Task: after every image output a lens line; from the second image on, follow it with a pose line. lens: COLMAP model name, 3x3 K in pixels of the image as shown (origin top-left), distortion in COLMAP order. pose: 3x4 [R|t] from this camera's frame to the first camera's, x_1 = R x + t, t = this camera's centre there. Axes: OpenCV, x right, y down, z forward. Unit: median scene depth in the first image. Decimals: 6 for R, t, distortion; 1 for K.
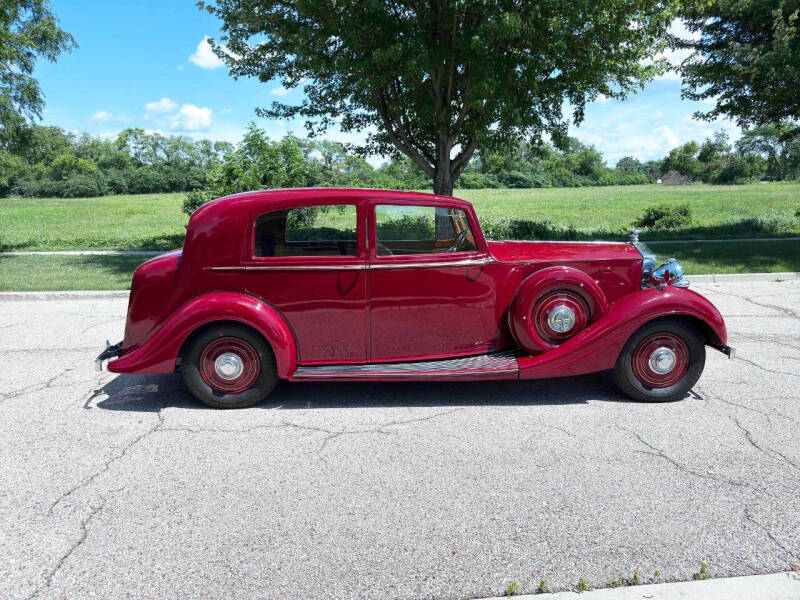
lens RADIAL K [[570.5, 0, 405.1], [0, 570.5, 304.7], [0, 0, 1]] dist [0.027885, -0.037420]
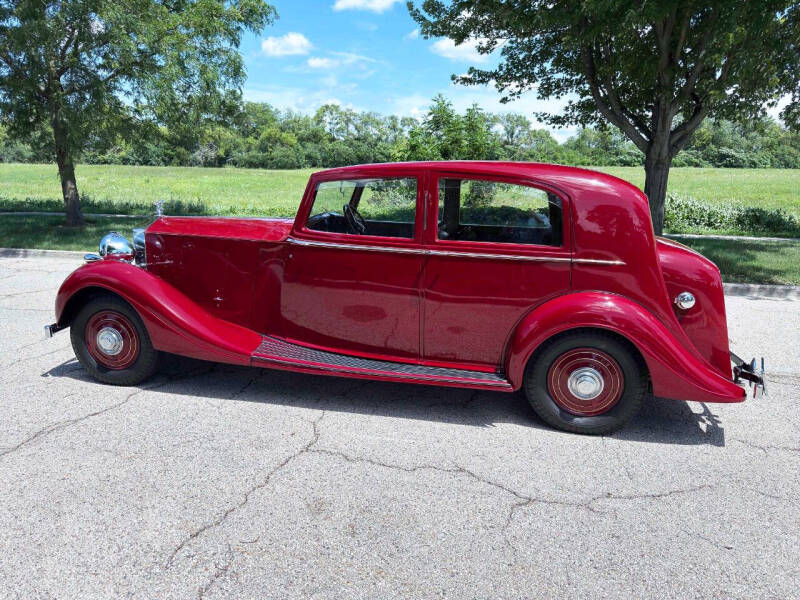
lens RADIAL K [[570.5, 0, 399.1], [0, 570.5, 306.2], [0, 0, 1]] dist [0.027885, -0.037420]
pose [[0.951437, 0.091866, -0.293817, -0.026209], [-0.079165, 0.995351, 0.054859, -0.014956], [0.297491, -0.028935, 0.954286, 0.080075]]
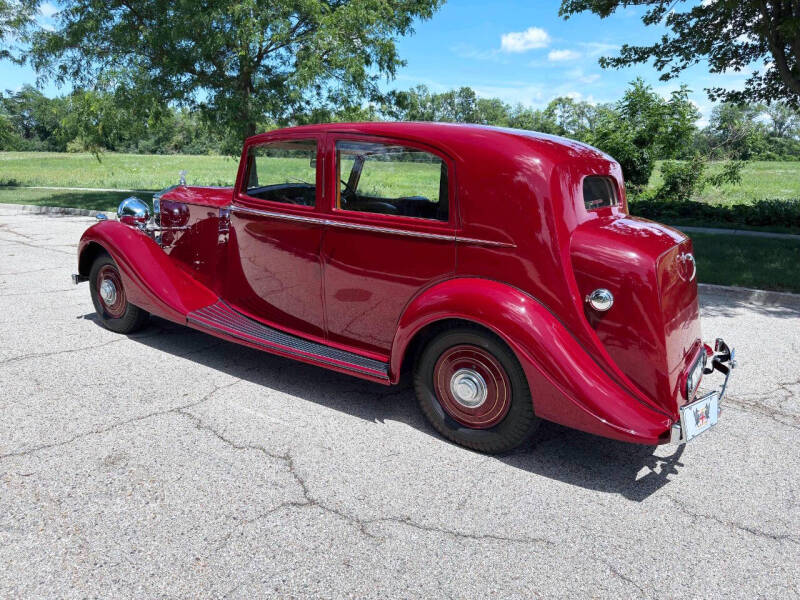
lens RADIAL K [[570.5, 0, 399.3], [0, 570.5, 299.1], [0, 0, 1]] dist [0.027885, -0.037420]
pose [[0.759529, 0.173146, -0.627006, 0.100347], [-0.147178, 0.984669, 0.093629, -0.022423], [0.633605, 0.021168, 0.773367, 0.175738]]
